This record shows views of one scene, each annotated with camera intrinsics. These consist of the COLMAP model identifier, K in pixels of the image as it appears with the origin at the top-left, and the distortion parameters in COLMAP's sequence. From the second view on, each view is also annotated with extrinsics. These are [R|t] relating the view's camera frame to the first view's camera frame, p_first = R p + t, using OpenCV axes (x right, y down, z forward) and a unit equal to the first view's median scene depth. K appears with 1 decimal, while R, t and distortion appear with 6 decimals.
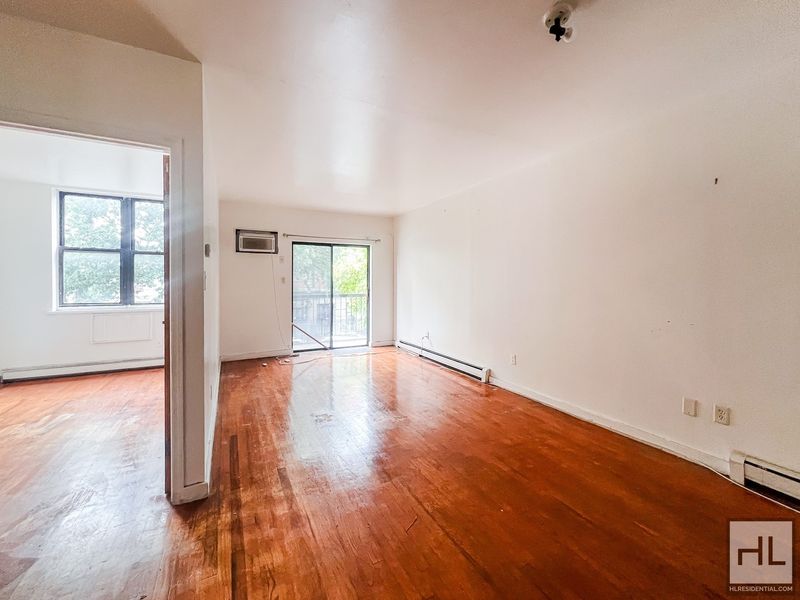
lens RADIAL K [[325.6, 0, 398.0], [0, 325.6, 285.5], [0, 0, 1]] dist [0.000334, 0.000156]
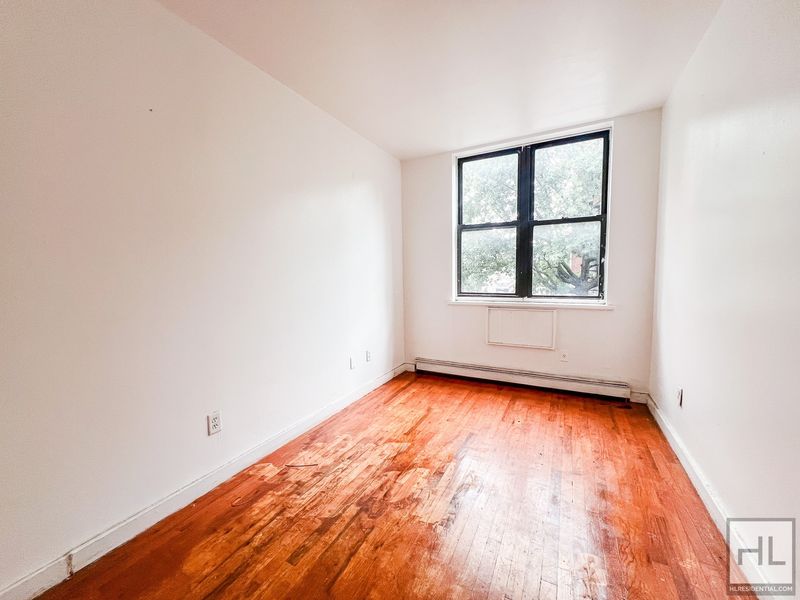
lens RADIAL K [[318.4, 0, 403.3], [0, 318.4, 299.7], [0, 0, 1]] dist [0.001343, 0.000785]
pose [[0.578930, 0.056049, -0.813448, -0.434602], [0.010743, 0.997024, 0.076344, 0.008082], [0.815306, -0.052936, 0.576605, 0.394543]]
